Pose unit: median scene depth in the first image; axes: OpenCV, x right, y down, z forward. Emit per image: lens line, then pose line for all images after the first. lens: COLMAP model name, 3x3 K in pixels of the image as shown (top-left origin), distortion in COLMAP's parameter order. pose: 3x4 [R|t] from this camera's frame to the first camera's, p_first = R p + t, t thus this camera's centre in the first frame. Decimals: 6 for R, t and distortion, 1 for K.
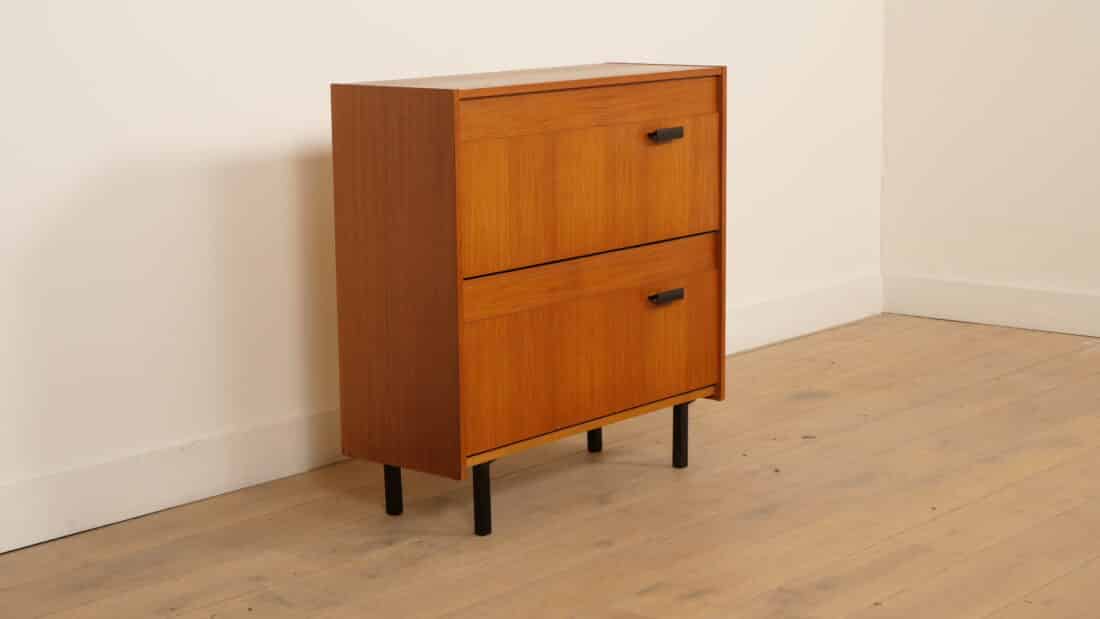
lens RADIAL K [[1998.2, 0, 550.0], [0, 1998.2, 309.5], [0, 0, 1]] dist [0.006182, 0.047856]
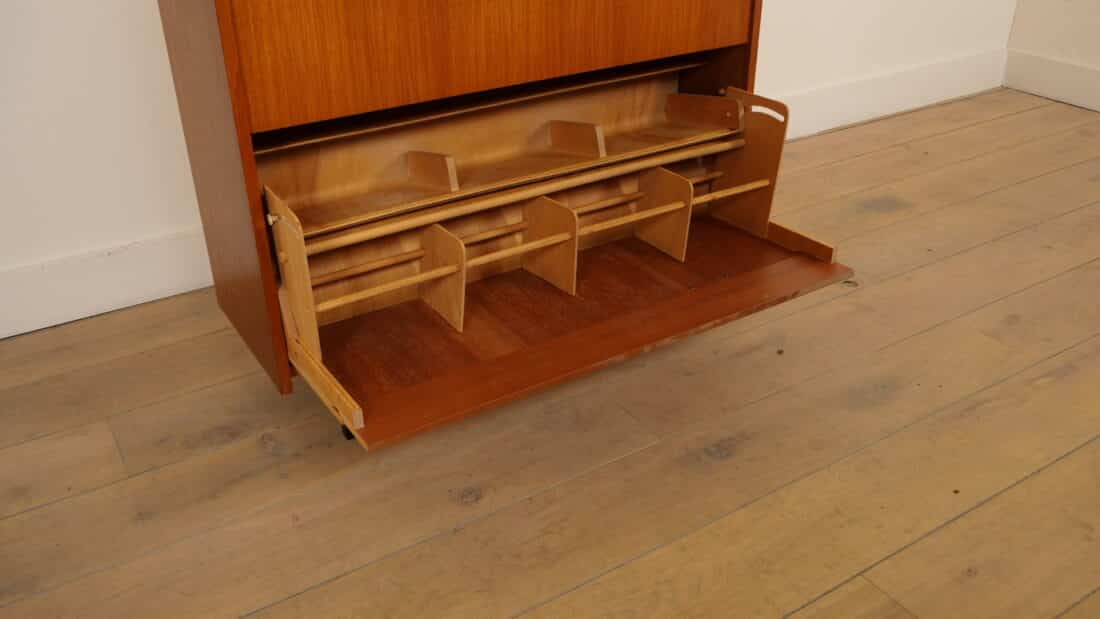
lens RADIAL K [[955.3, 0, 550.0], [0, 955.3, 309.5], [0, 0, 1]] dist [-0.035103, 0.000173]
pose [[0.954455, 0.149453, -0.258224, 0.122963], [-0.055543, 0.939369, 0.338379, -0.063916], [0.293140, -0.308625, 0.904886, 0.630410]]
